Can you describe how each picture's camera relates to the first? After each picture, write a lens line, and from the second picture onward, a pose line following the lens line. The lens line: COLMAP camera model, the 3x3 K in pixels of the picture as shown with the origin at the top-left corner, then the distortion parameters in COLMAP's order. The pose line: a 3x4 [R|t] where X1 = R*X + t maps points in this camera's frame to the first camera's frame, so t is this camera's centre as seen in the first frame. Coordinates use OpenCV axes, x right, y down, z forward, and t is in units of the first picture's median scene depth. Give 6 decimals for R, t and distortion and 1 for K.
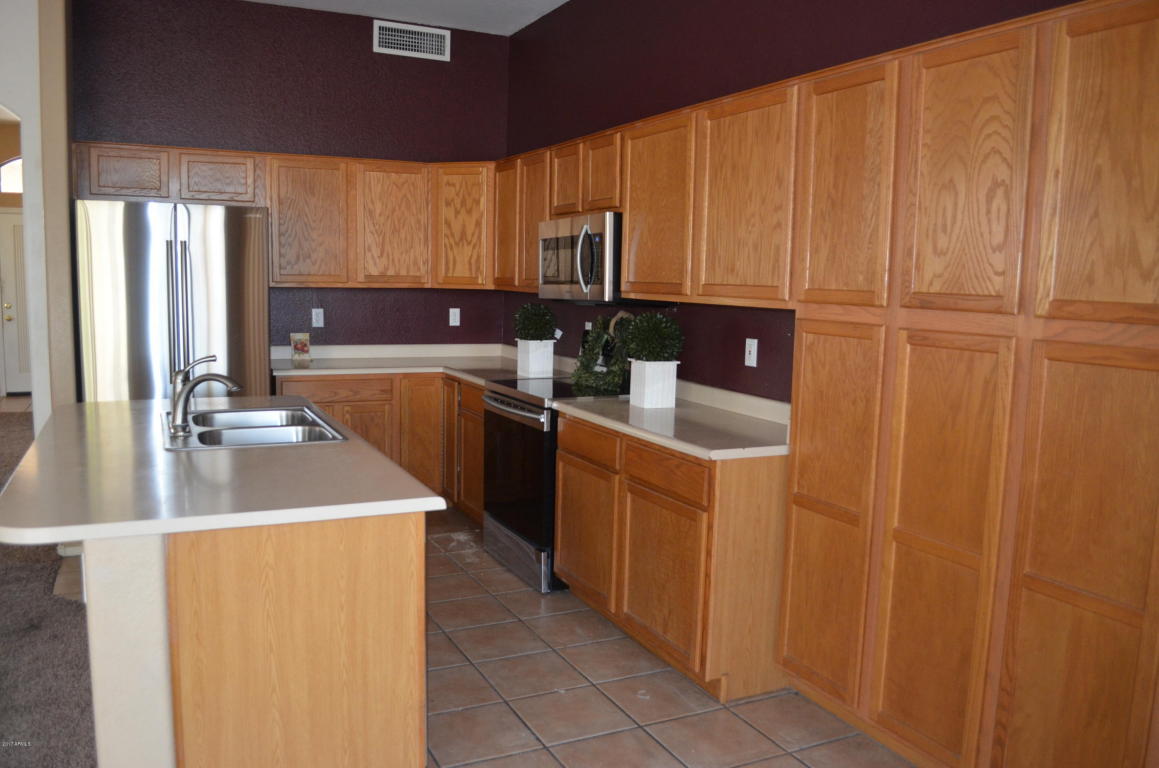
lens RADIAL K [[921.0, 0, 542.8], [0, 921.0, 390.8], [0, 0, 1]] dist [-0.084967, 0.020304]
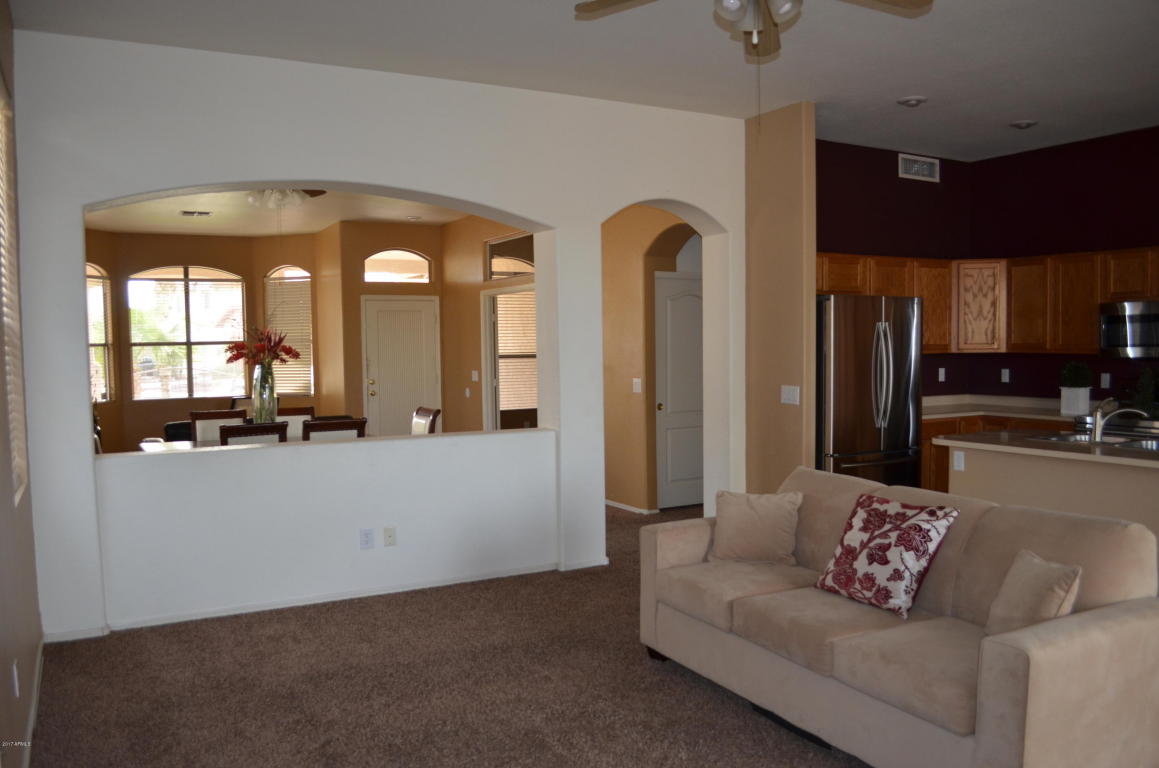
lens RADIAL K [[921.0, 0, 590.3], [0, 921.0, 382.8], [0, 0, 1]] dist [-0.084967, 0.020304]
pose [[0.997129, -0.035726, 0.066762, -0.749675], [0.040871, 0.996166, -0.077352, 0.011957], [-0.063743, 0.079858, 0.994766, -0.276902]]
